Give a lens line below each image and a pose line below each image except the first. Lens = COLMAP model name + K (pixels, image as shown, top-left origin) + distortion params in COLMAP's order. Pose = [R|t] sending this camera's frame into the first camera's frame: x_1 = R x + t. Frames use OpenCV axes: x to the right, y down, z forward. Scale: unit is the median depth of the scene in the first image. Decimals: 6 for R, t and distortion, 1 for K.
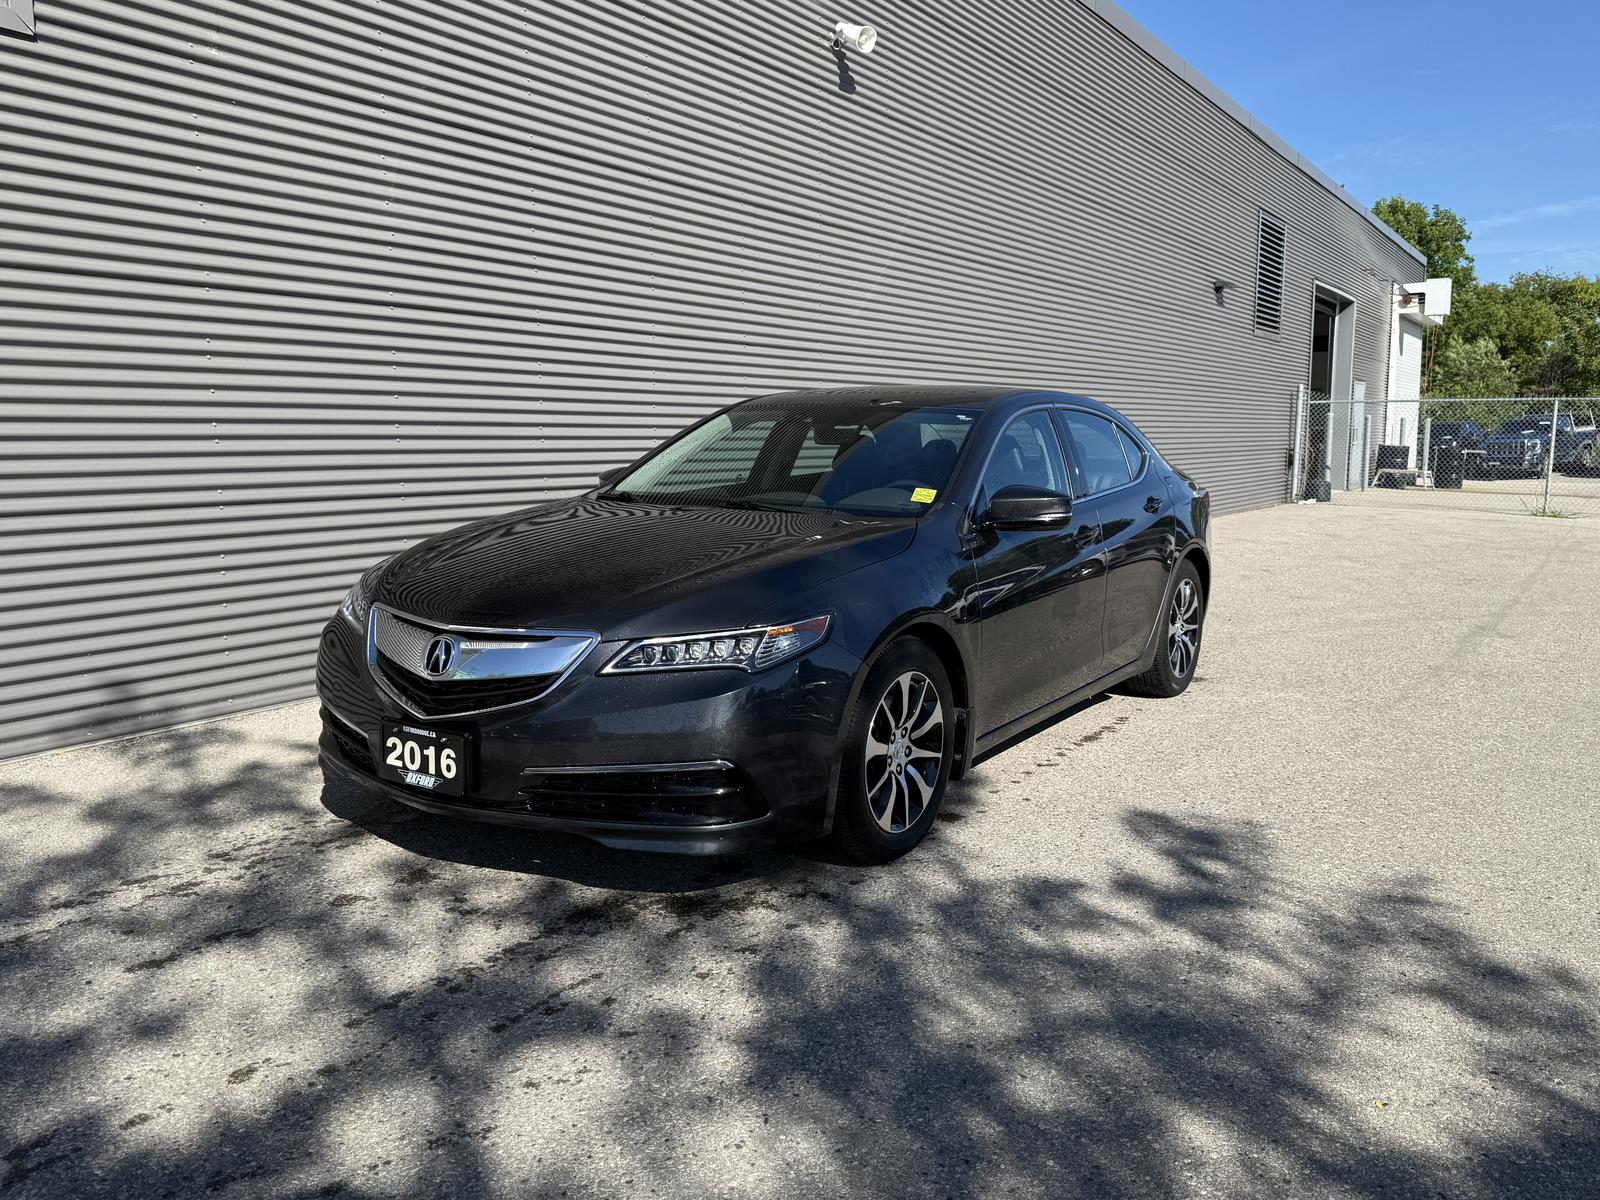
lens RADIAL K [[1242.4, 0, 800.0], [0, 1242.4, 600.0], [0, 0, 1]] dist [0.107142, -0.248951]
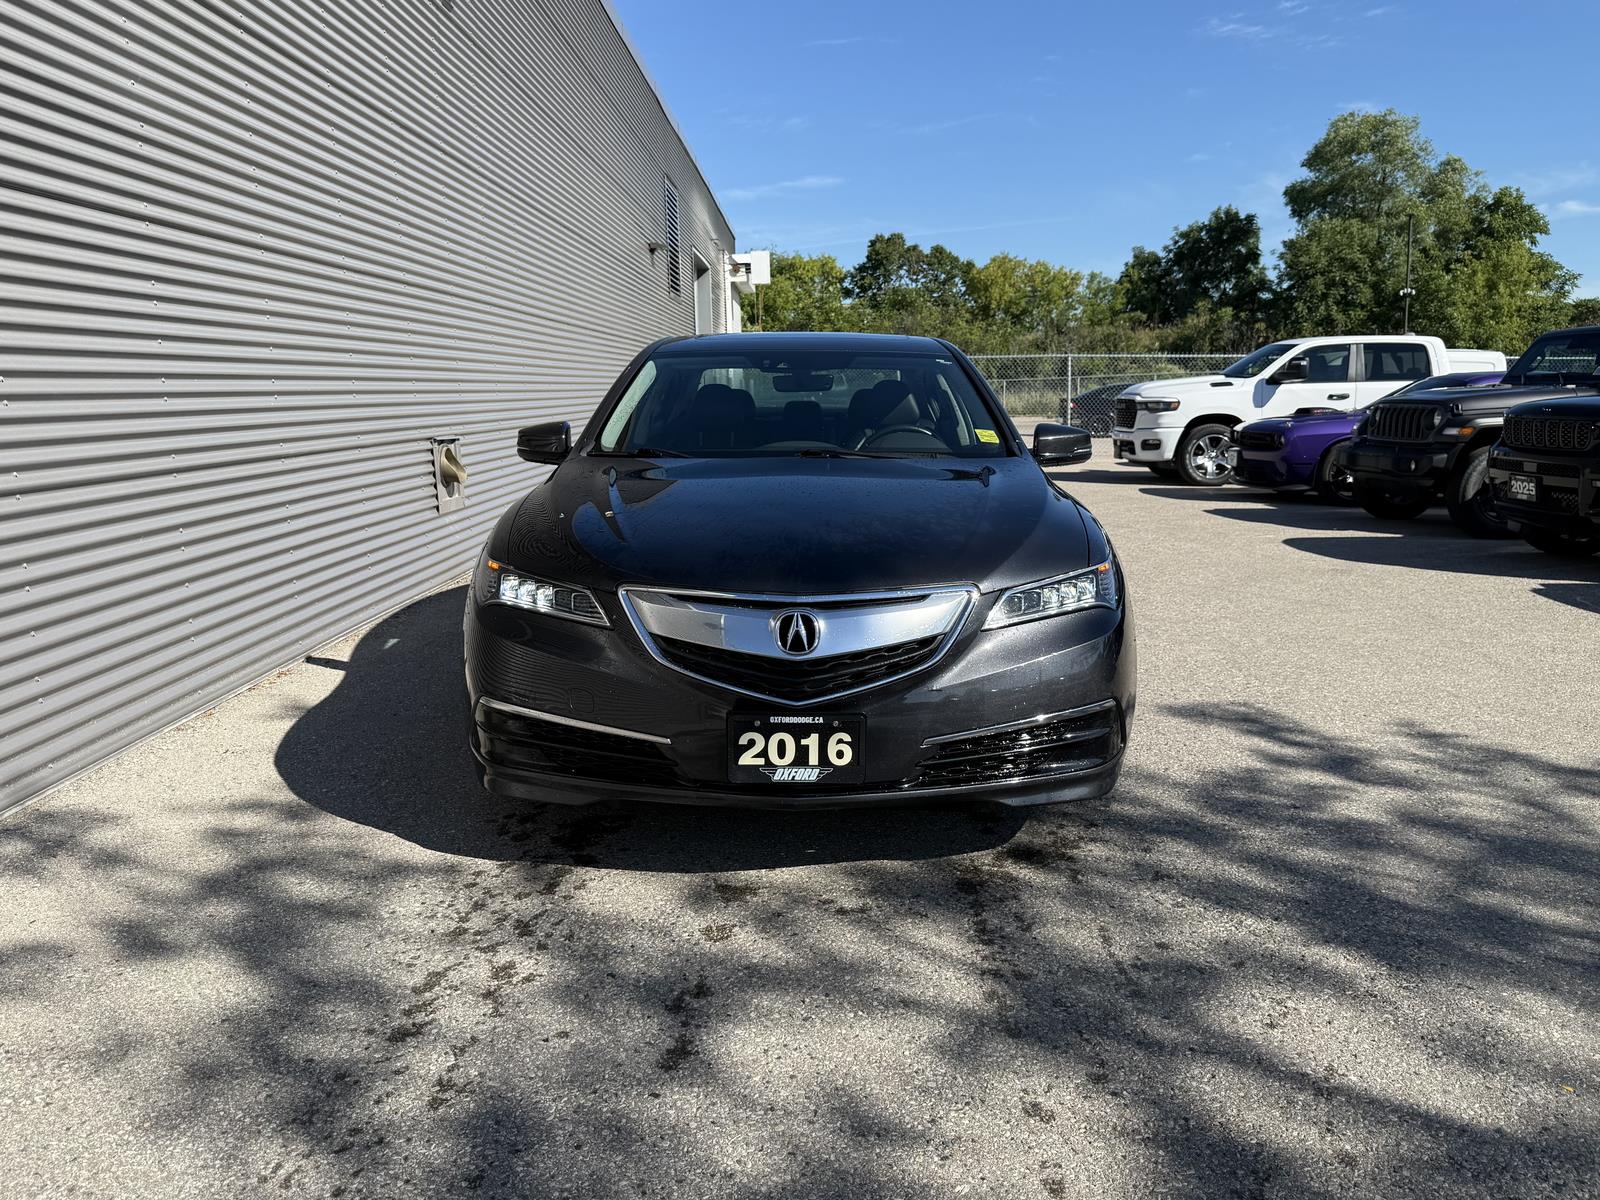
lens RADIAL K [[1255.9, 0, 800.6], [0, 1255.9, 591.3], [0, 0, 1]] dist [0.059774, -0.008644]
pose [[0.838166, -0.097081, 0.536705, -0.754869], [0.085340, 0.995254, 0.046751, -0.024178], [-0.538697, 0.006617, 0.842473, 0.258990]]
